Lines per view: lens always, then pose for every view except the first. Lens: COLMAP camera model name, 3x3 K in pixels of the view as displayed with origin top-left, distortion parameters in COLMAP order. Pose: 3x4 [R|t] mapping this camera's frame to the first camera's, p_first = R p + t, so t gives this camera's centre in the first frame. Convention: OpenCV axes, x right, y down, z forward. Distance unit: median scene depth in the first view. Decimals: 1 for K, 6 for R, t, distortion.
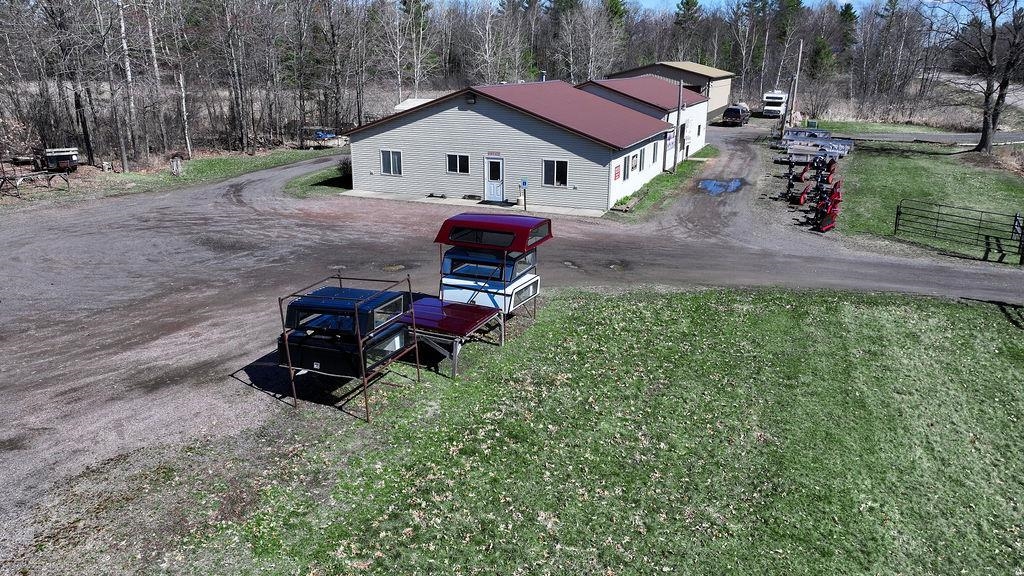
lens RADIAL K [[714.5, 0, 512.0], [0, 714.5, 288.0], [0, 0, 1]] dist [0.005726, 0.000519]
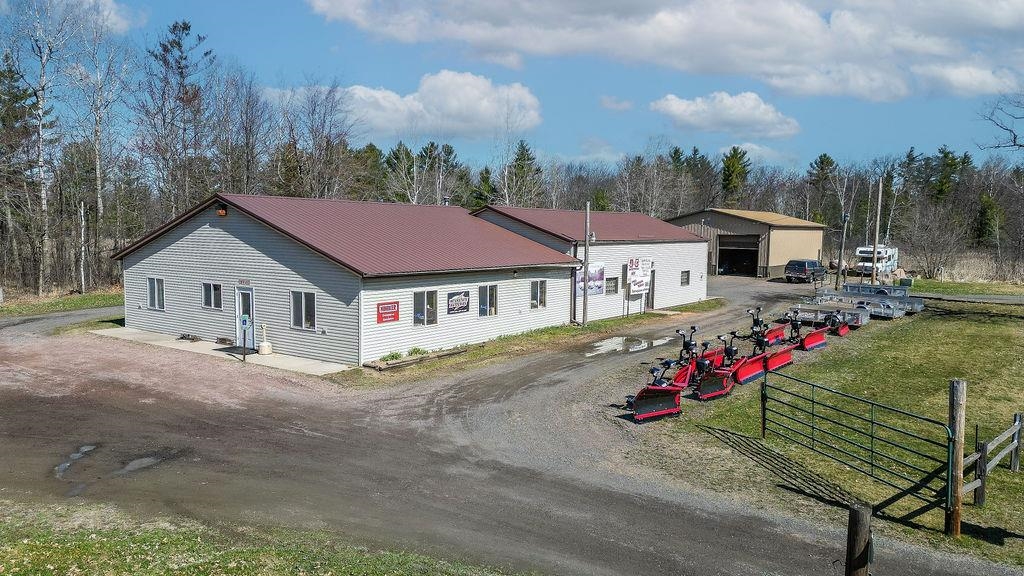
lens RADIAL K [[708.5, 0, 512.0], [0, 708.5, 288.0], [0, 0, 1]] dist [0.107871, -0.123170]
pose [[0.973207, 0.026939, -0.228348, 0.403356], [-0.077659, 0.973265, -0.216160, -0.045194], [0.216420, 0.228101, 0.949280, 0.364453]]
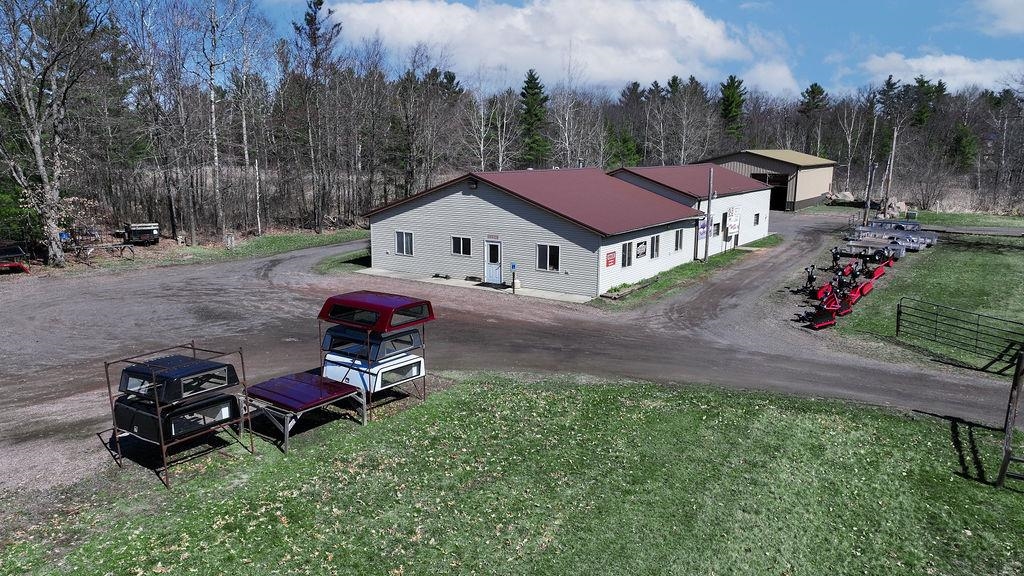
lens RADIAL K [[714.5, 0, 512.0], [0, 714.5, 288.0], [0, 0, 1]] dist [0.005726, 0.000519]
pose [[0.981721, 0.038082, -0.186478, 0.192016], [-0.059306, 0.992206, -0.109590, -0.006271], [0.180851, 0.118646, 0.976328, 0.021055]]
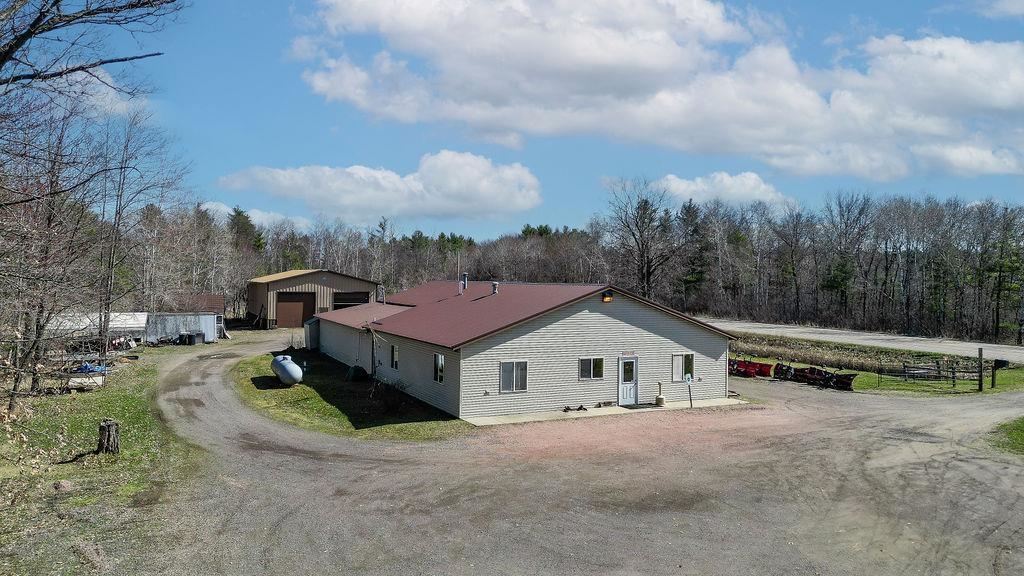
lens RADIAL K [[727.2, 0, 512.0], [0, 727.2, 288.0], [0, 0, 1]] dist [0.112436, -0.134937]
pose [[0.652566, -0.012310, 0.757632, -0.835095], [0.218471, 0.960464, -0.172568, -0.137637], [-0.725554, 0.278132, 0.629455, 0.485144]]
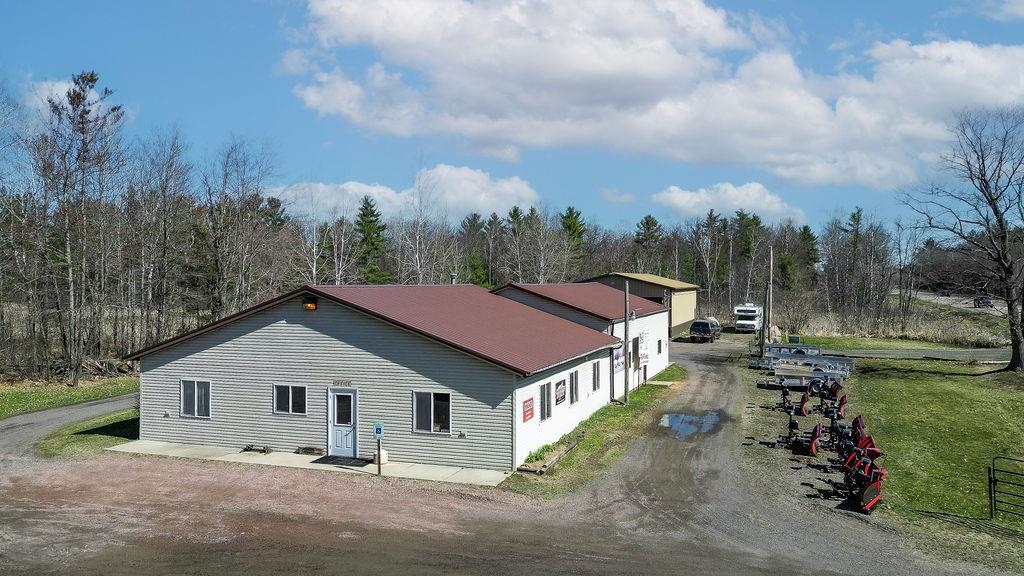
lens RADIAL K [[727.2, 0, 512.0], [0, 727.2, 288.0], [0, 0, 1]] dist [0.112436, -0.134937]
pose [[0.999306, -0.006869, 0.036608, 0.105625], [0.017424, 0.954888, -0.296454, -0.068665], [-0.032920, 0.296887, 0.954345, 0.323156]]
